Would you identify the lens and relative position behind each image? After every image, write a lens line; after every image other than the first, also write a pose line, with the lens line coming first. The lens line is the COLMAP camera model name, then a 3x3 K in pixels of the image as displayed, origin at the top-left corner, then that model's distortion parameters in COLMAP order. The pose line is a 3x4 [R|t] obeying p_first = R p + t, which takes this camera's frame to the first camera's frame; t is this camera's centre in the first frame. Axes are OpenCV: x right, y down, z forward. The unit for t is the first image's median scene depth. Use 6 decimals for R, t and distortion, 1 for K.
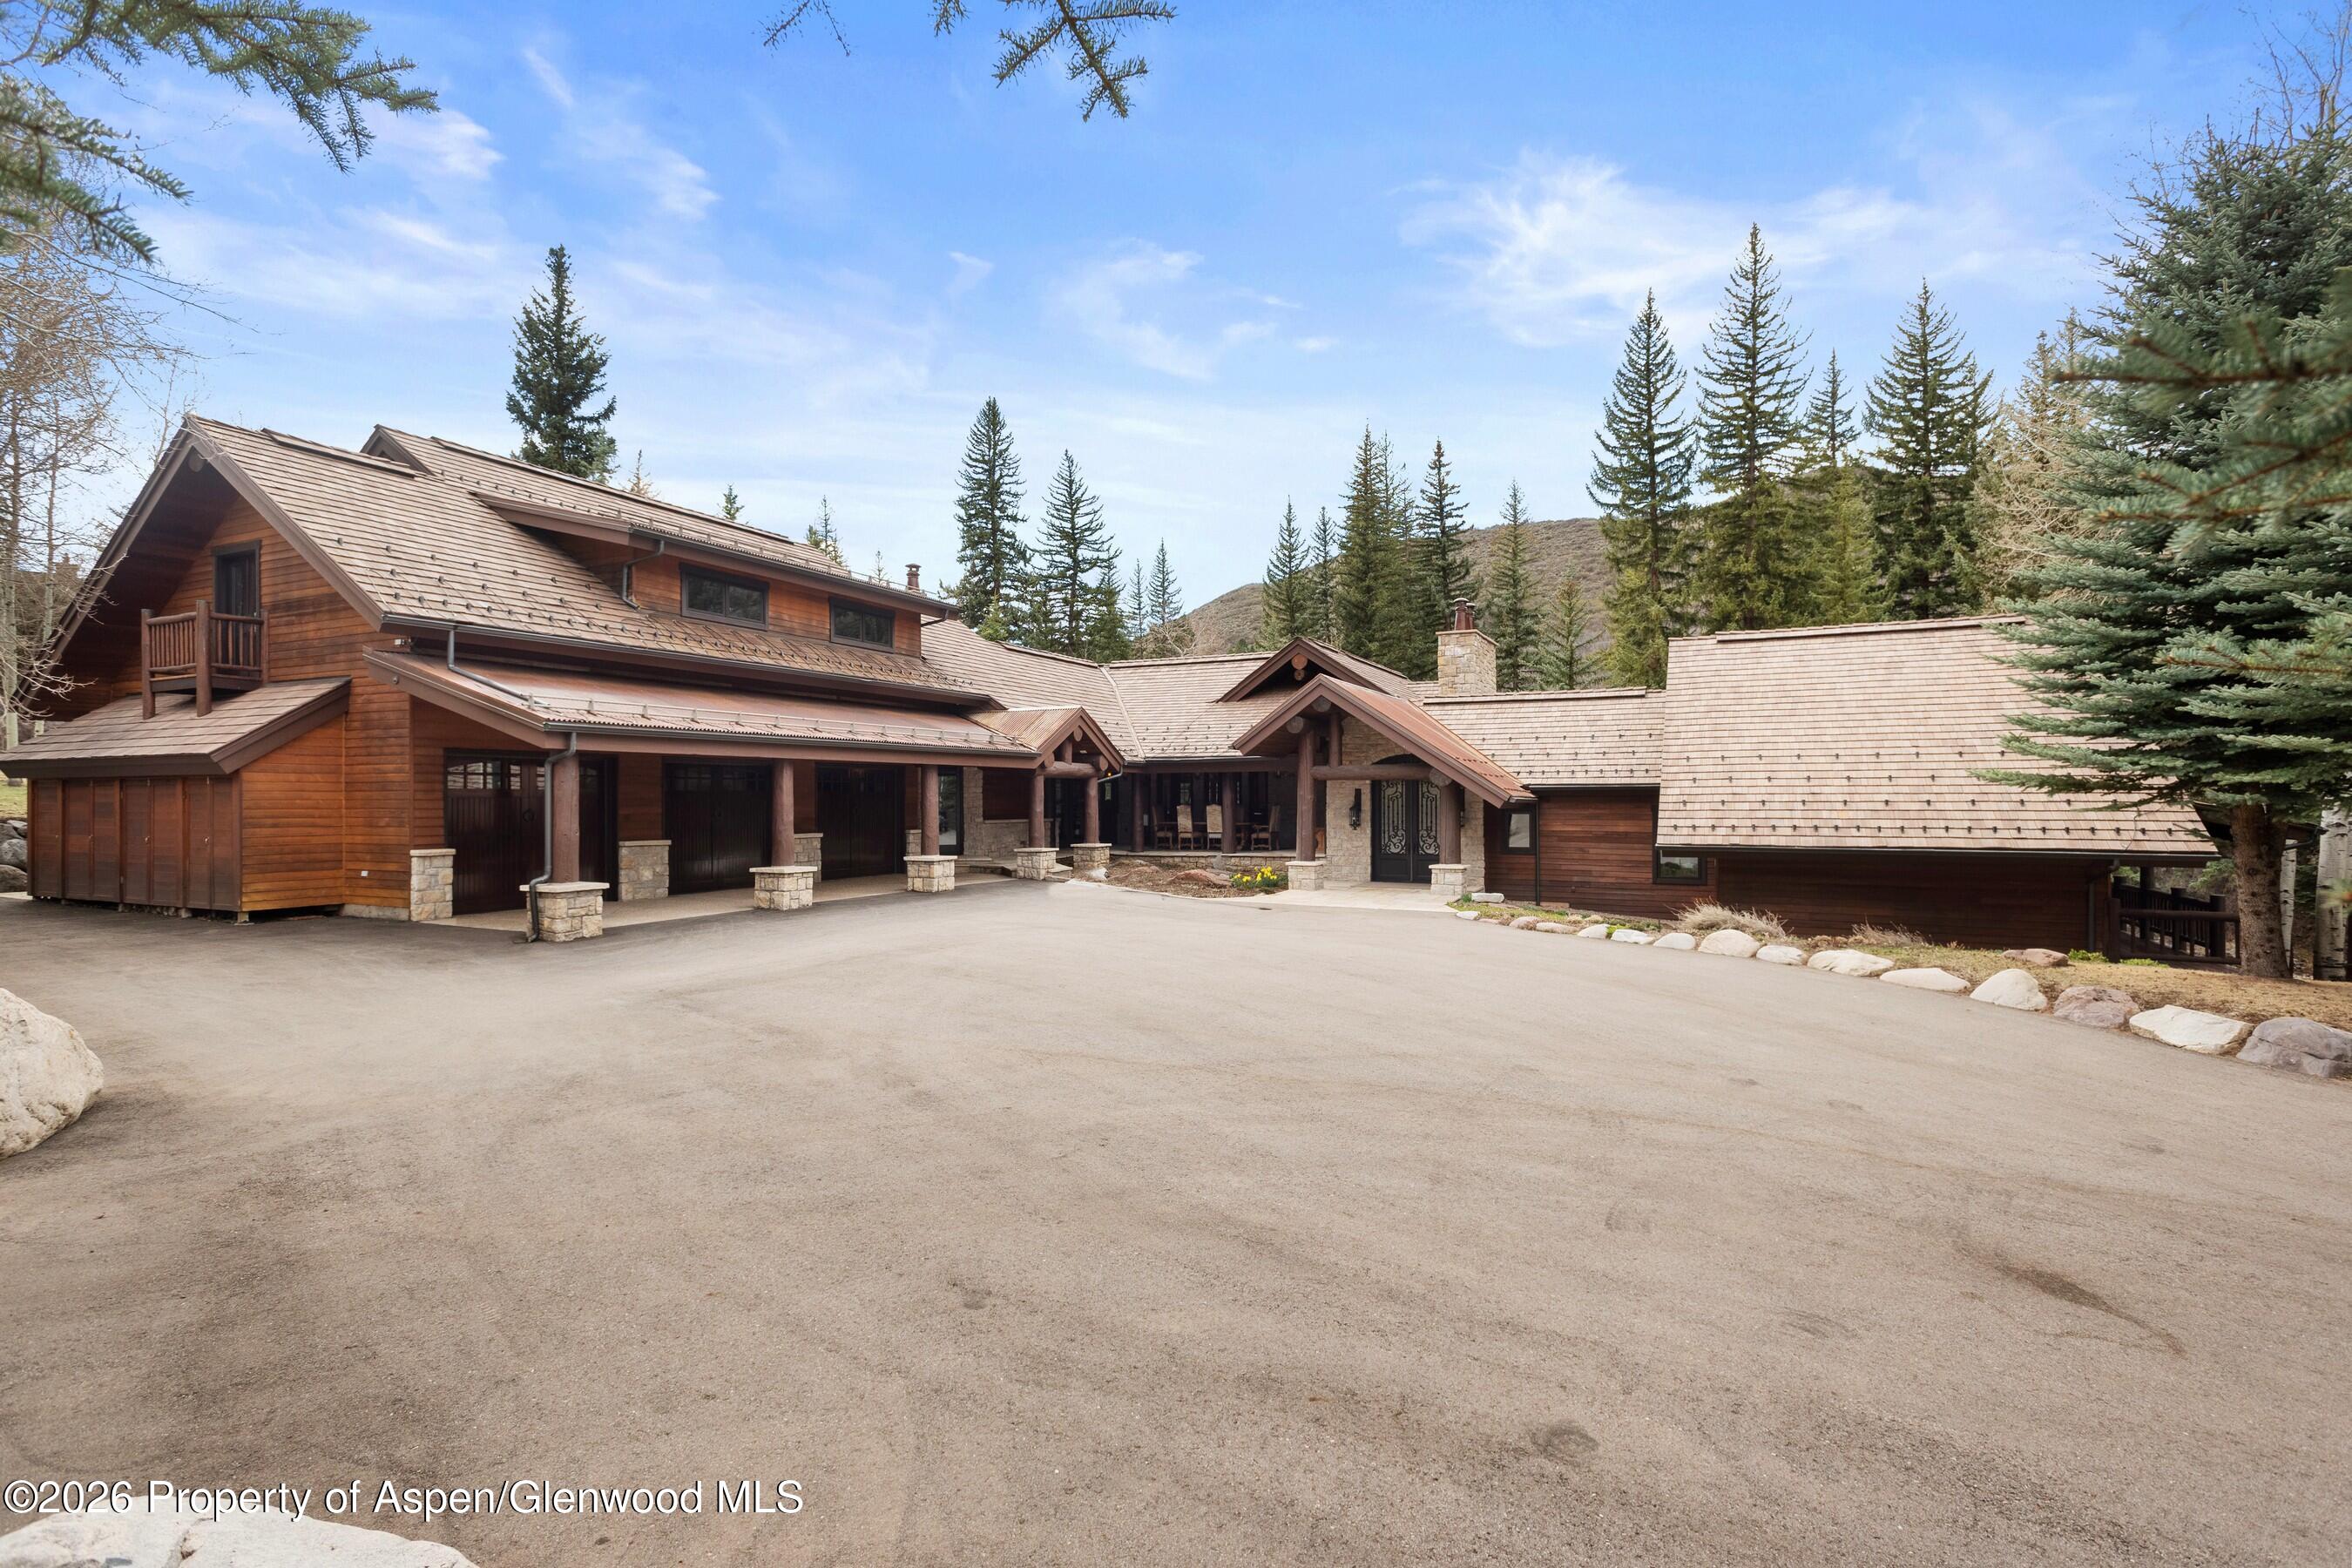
lens RADIAL K [[1103.5, 0, 1176.0], [0, 1103.5, 784.0], [0, 0, 1]] dist [0.002825, 0.000485]
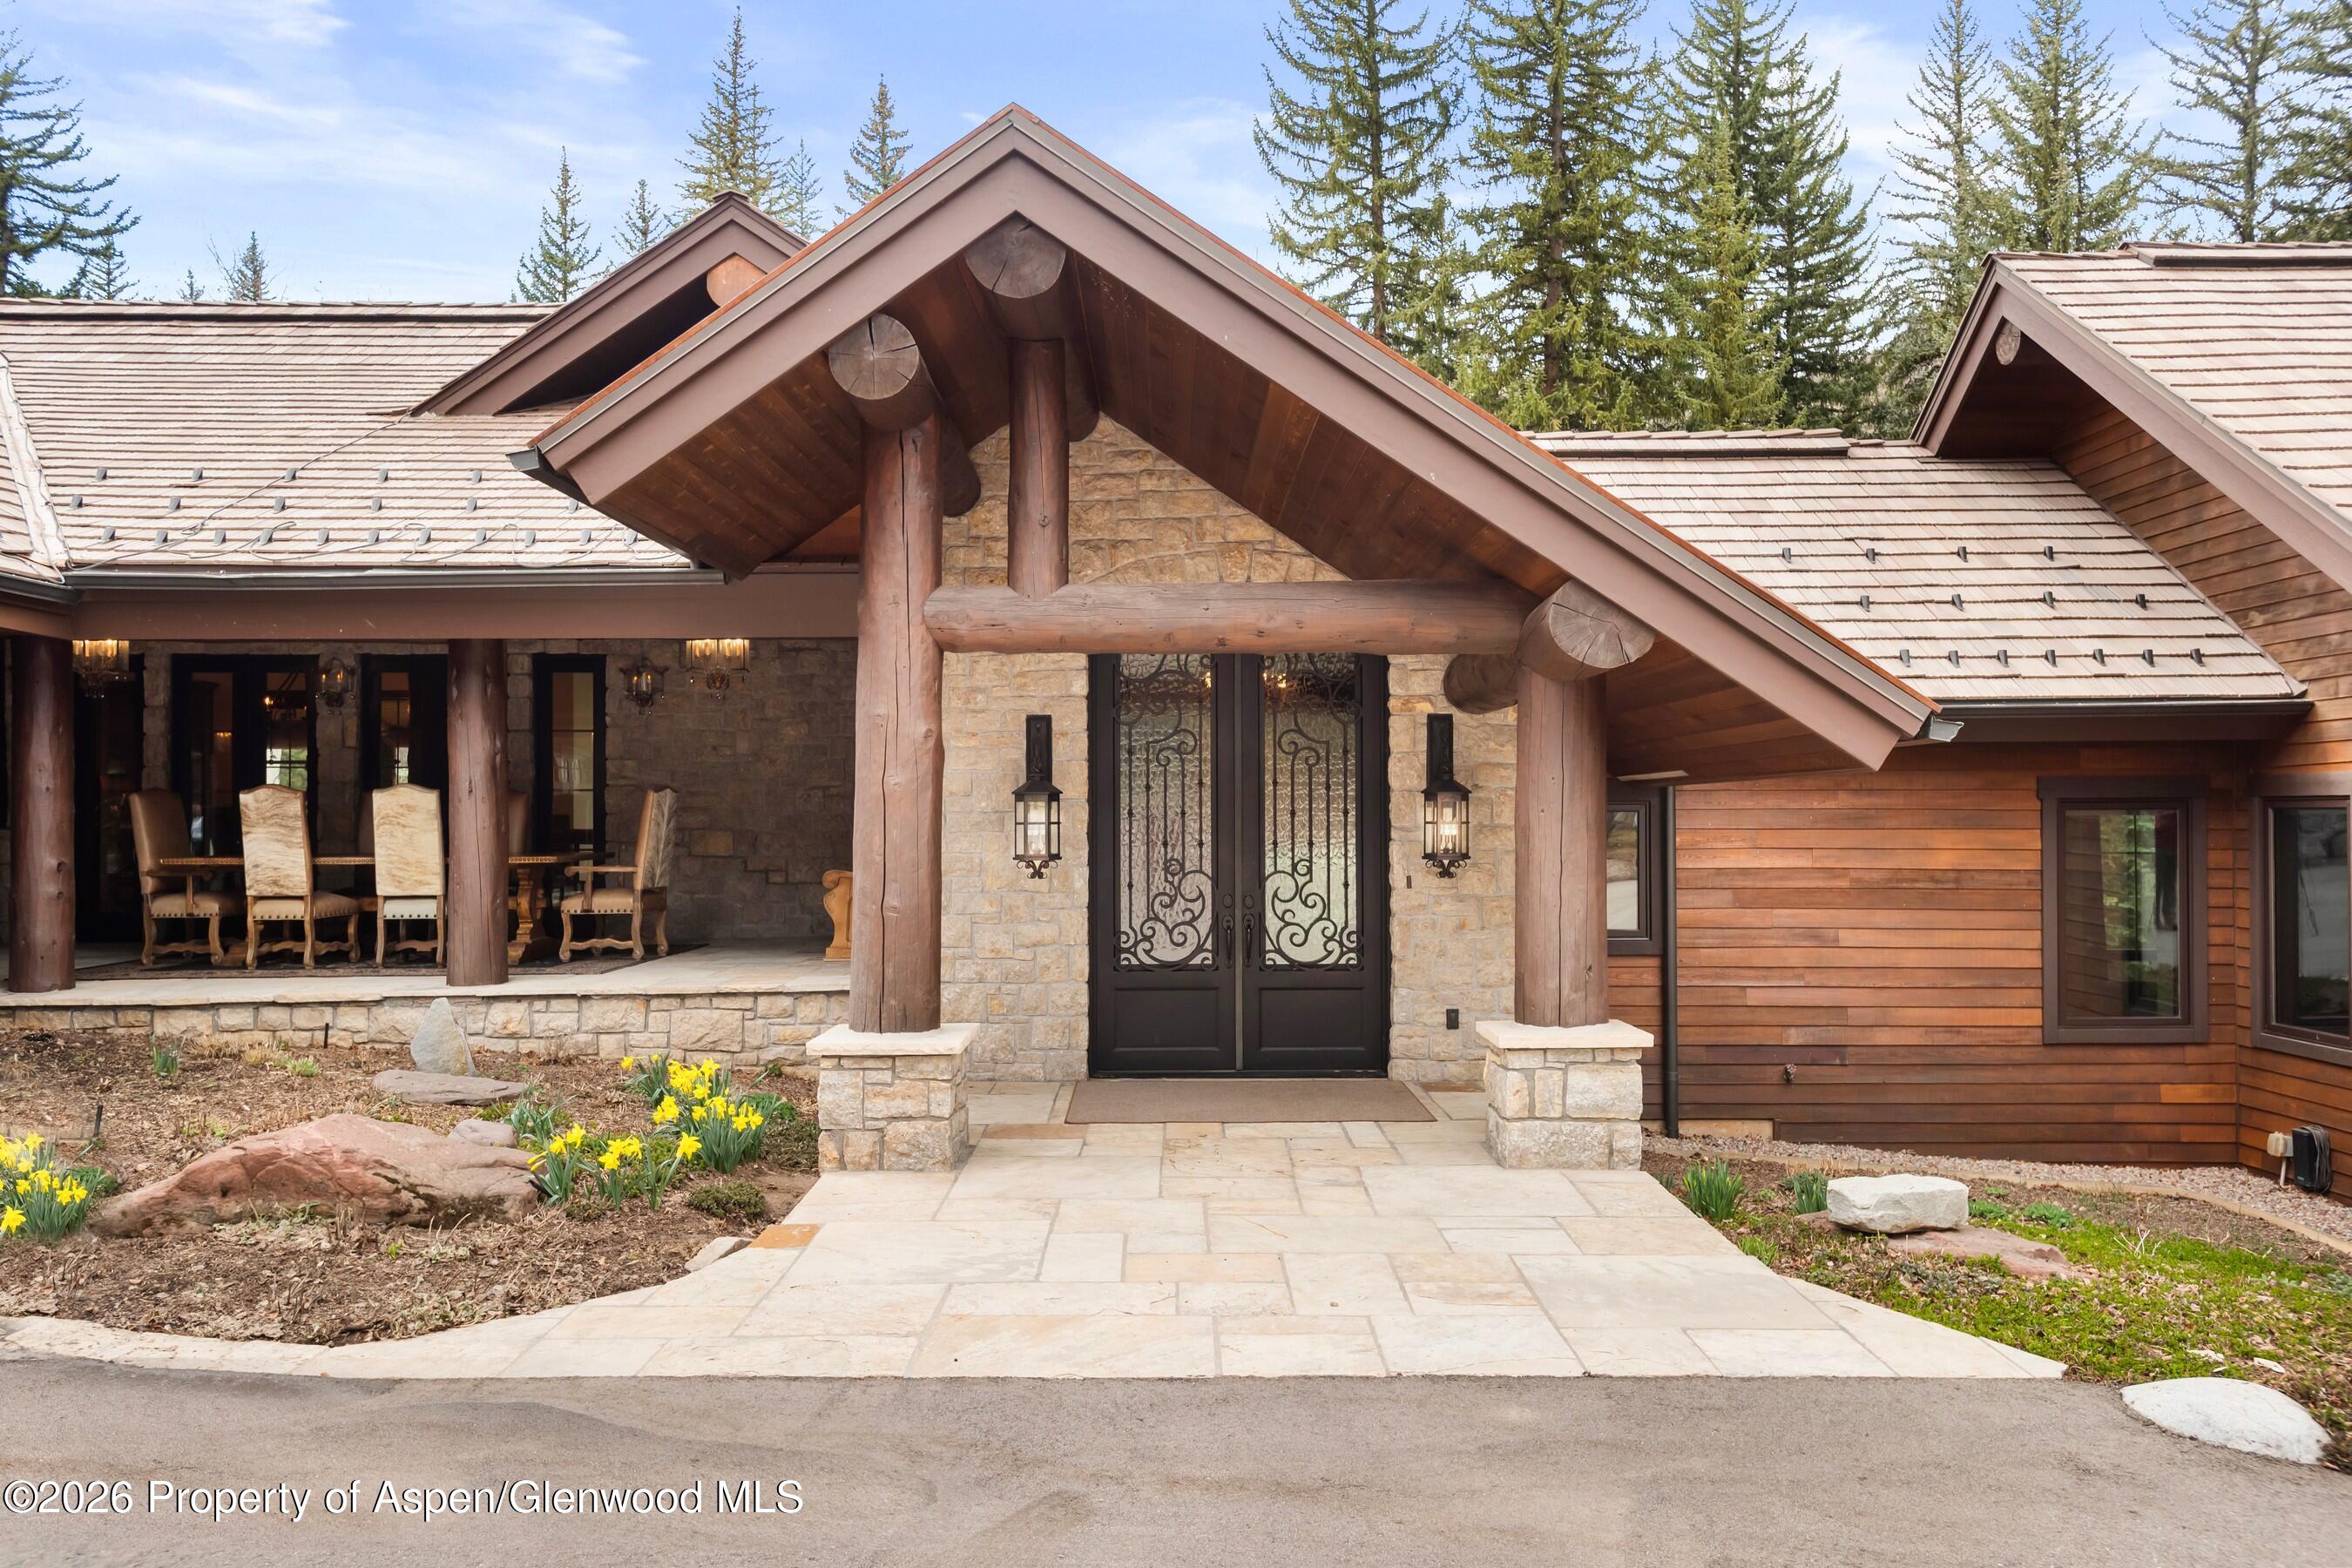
lens RADIAL K [[1748.9, 0, 1169.5], [0, 1748.9, 829.6], [0, 0, 1]] dist [-0.002576, 0.007102]
pose [[0.894619, -0.003452, 0.446816, 0.011935], [-0.004387, 0.999854, 0.016509, 0.021108], [-0.446808, -0.016729, 0.894474, 0.560385]]
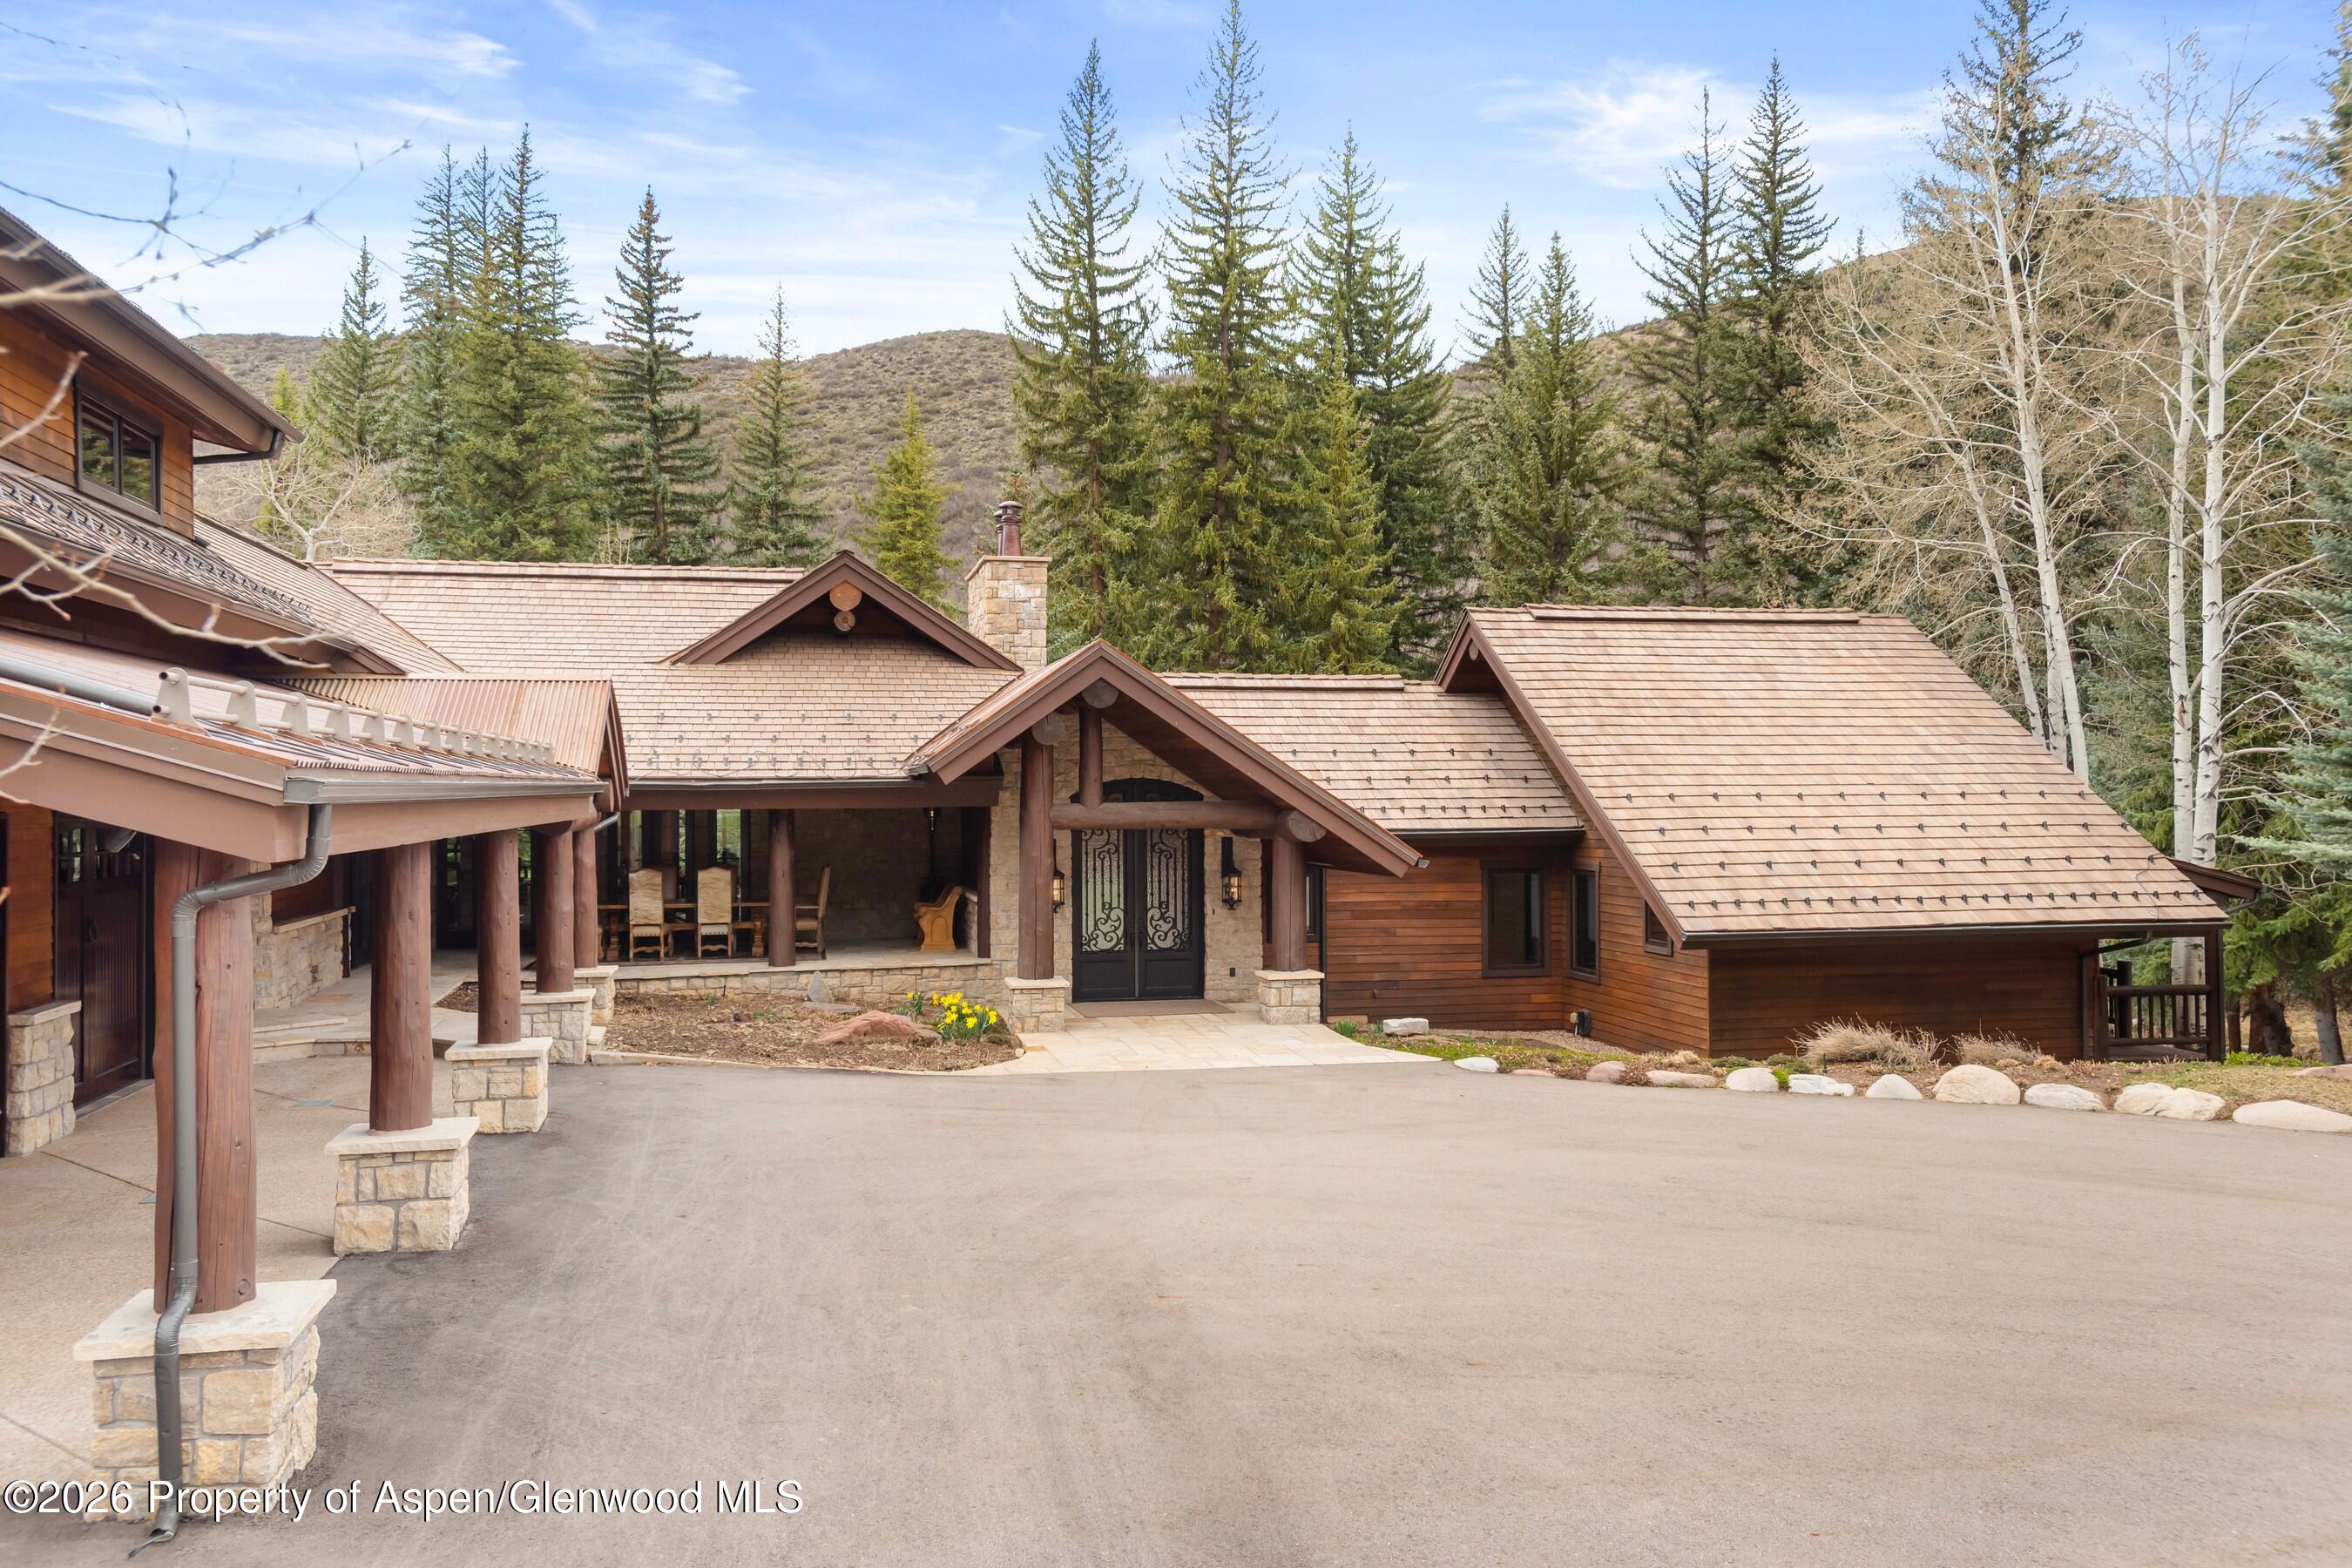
lens RADIAL K [[1800.7, 0, 1176.0], [0, 1800.7, 784.0], [0, 0, 1]] dist [0.008442, 0.002665]
pose [[0.776666, 0.001745, 0.629910, -0.323296], [-0.006972, 0.999959, 0.005827, -0.026385], [-0.629874, -0.008918, 0.776646, 0.222638]]
